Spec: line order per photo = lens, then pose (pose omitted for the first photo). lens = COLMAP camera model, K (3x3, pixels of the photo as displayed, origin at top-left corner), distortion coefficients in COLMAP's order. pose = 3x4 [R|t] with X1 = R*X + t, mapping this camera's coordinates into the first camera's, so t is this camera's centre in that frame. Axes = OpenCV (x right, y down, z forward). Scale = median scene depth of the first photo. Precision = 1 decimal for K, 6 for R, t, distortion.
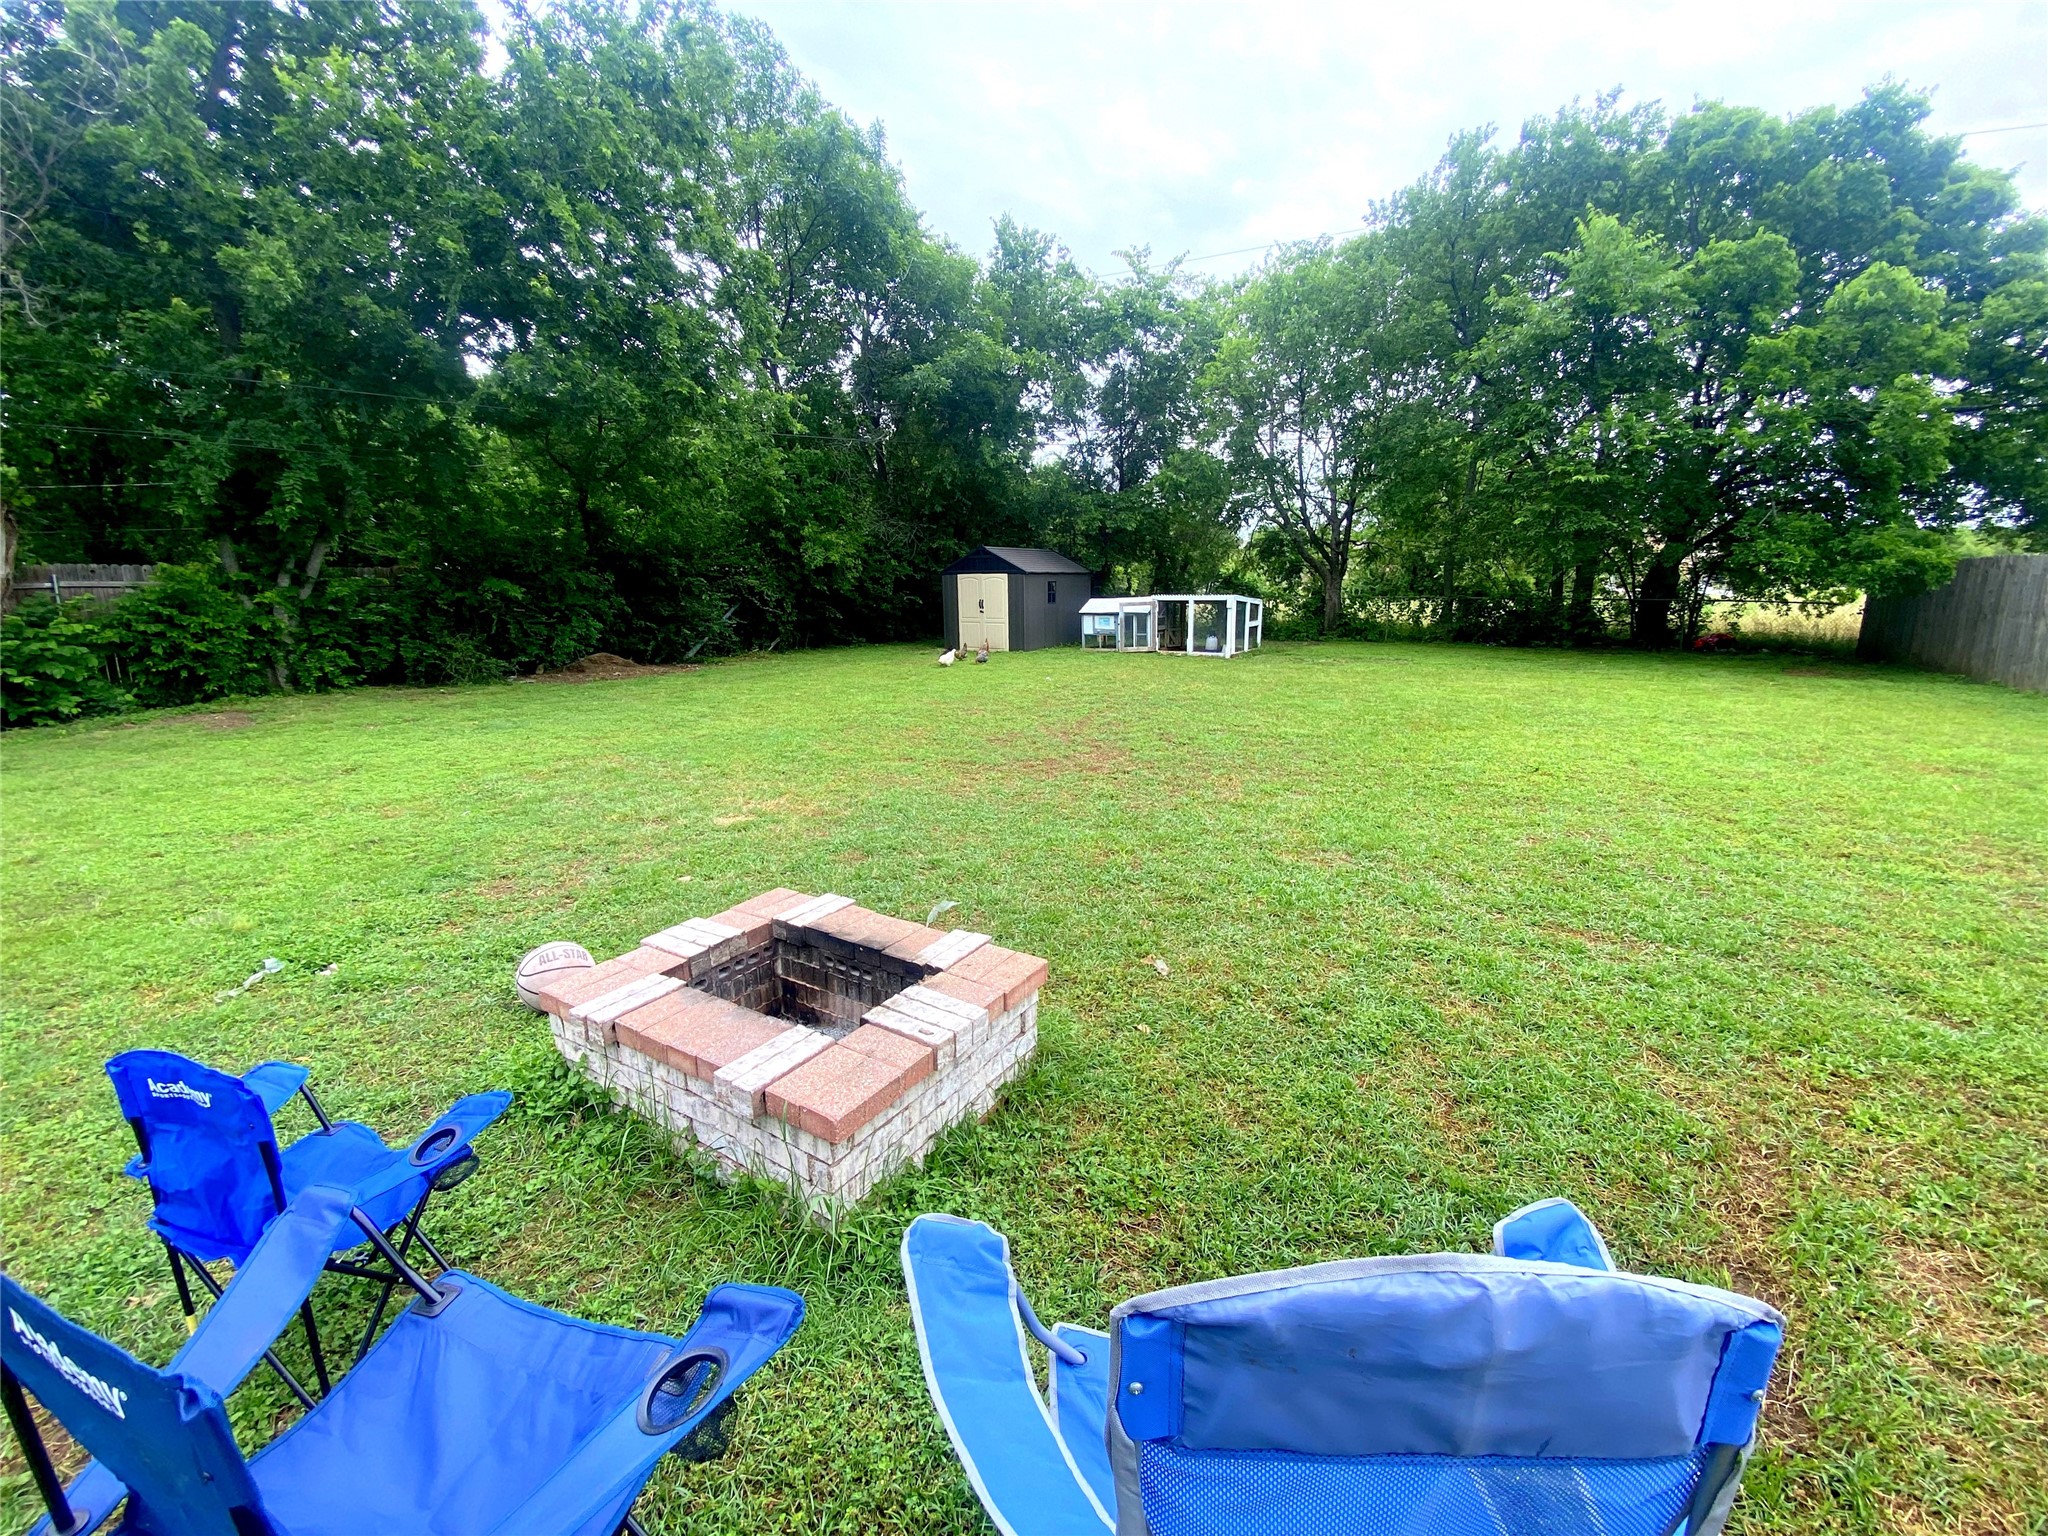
lens RADIAL K [[822.5, 0, 1024.0], [0, 822.5, 768.0], [0, 0, 1]] dist [0.035311, -0.028656]
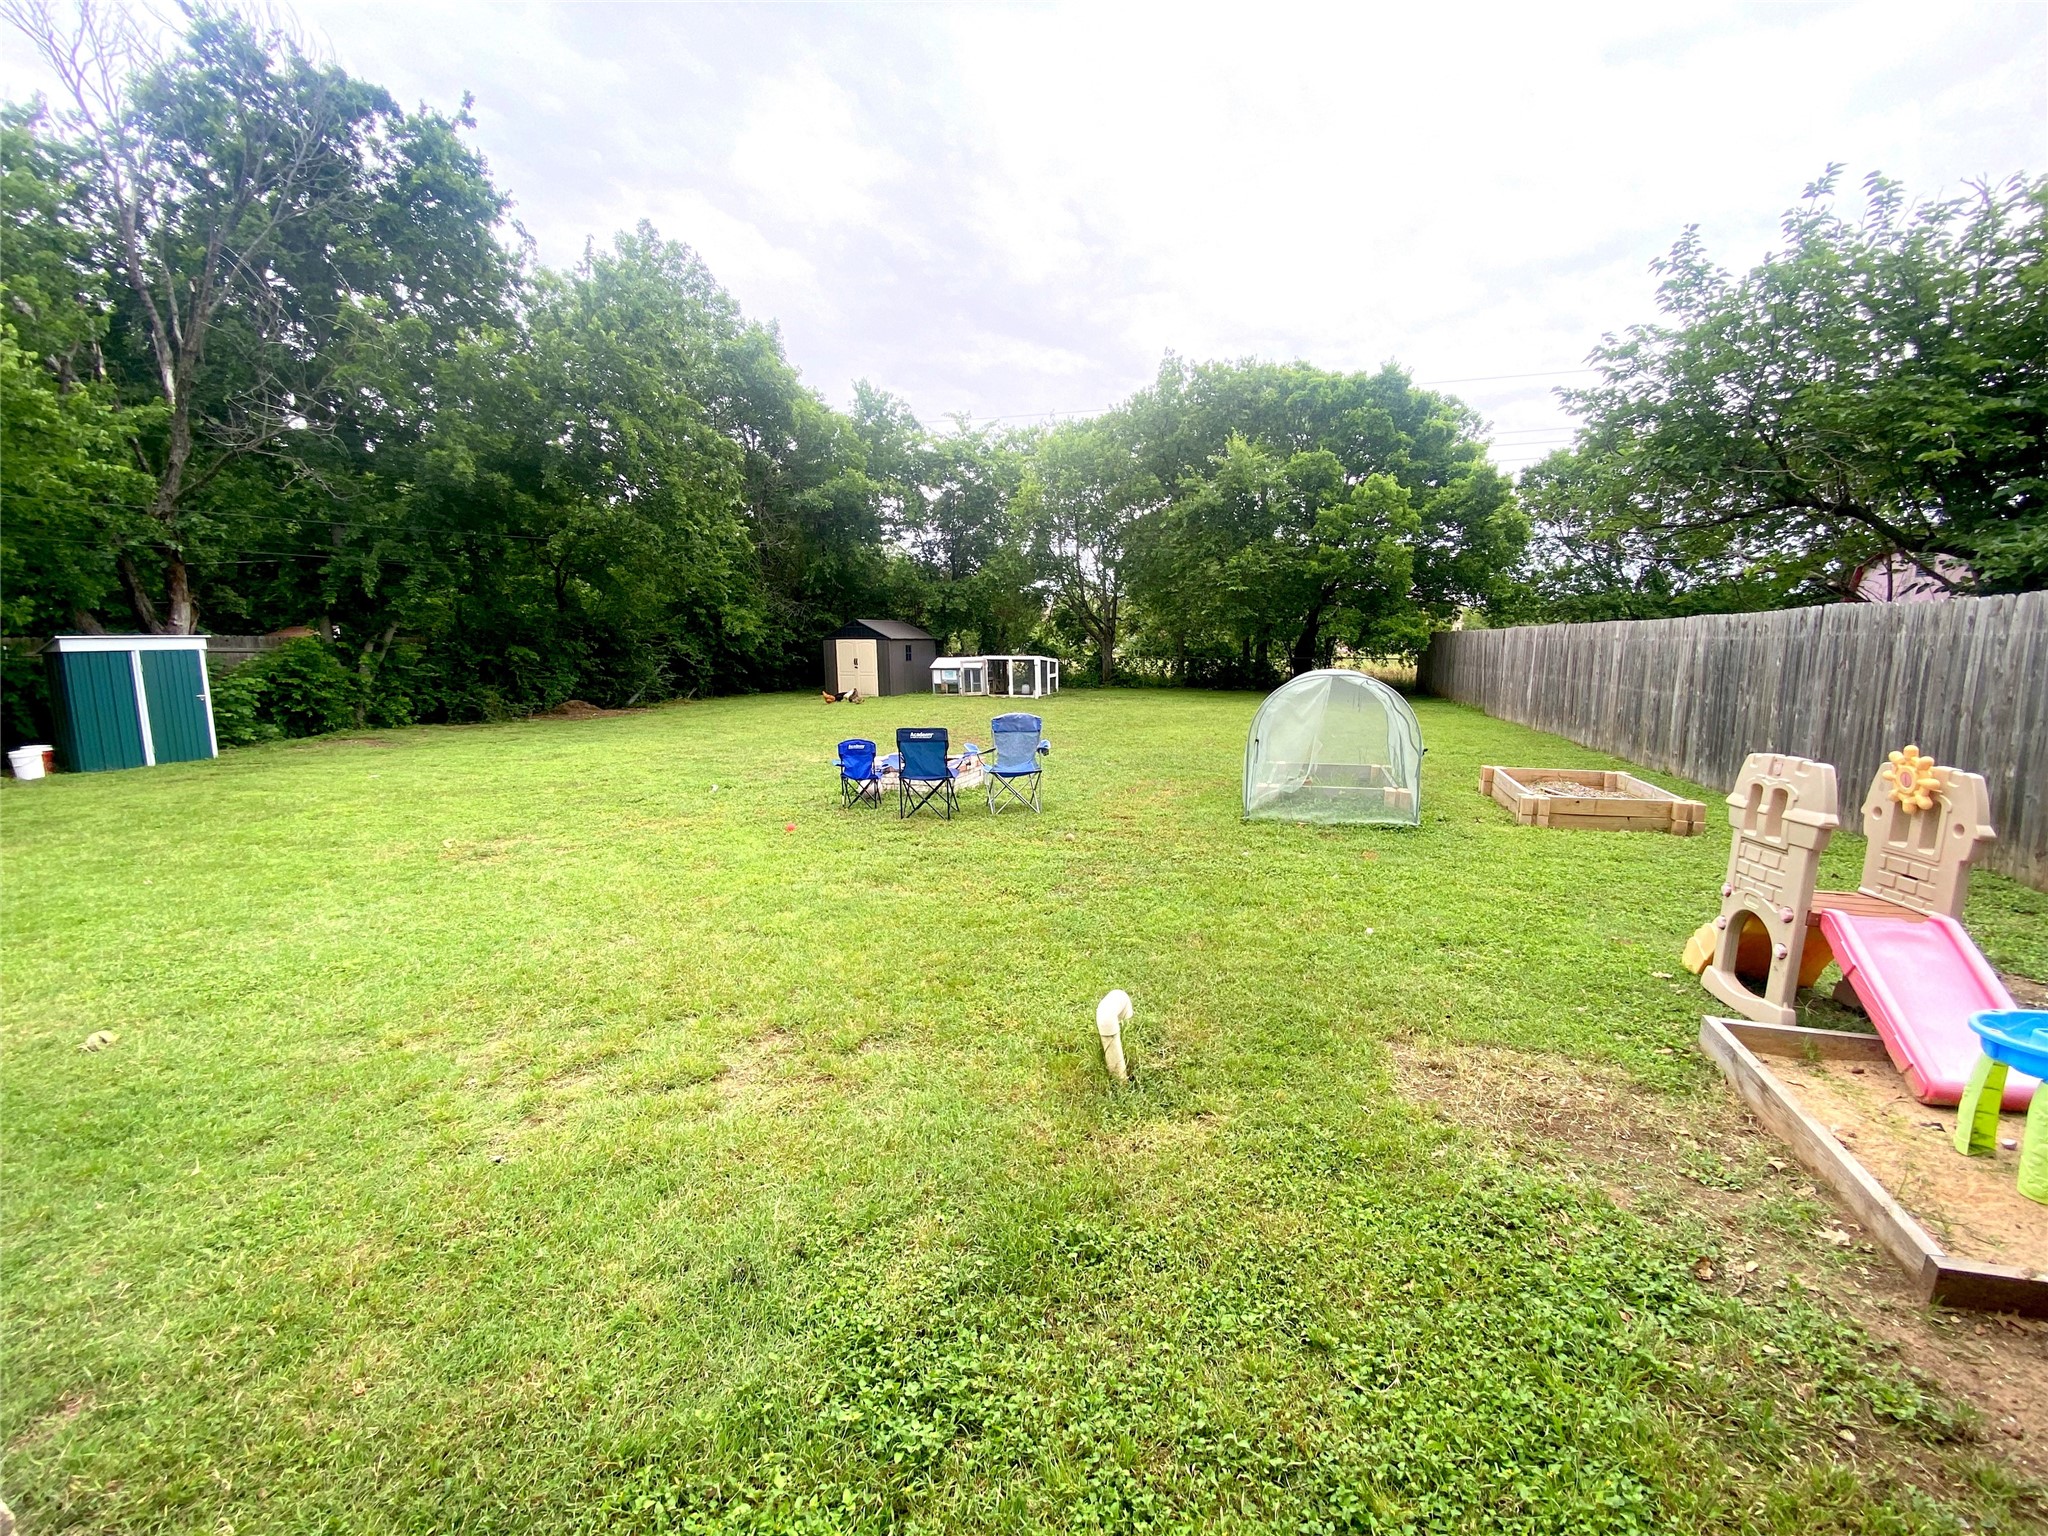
lens RADIAL K [[822.5, 0, 1024.0], [0, 822.5, 768.0], [0, 0, 1]] dist [0.035311, -0.028656]
pose [[0.975807, -0.030553, 0.216489, -0.082492], [0.044699, 0.997152, -0.060747, 0.066998], [-0.214017, 0.068954, 0.974393, -0.356012]]
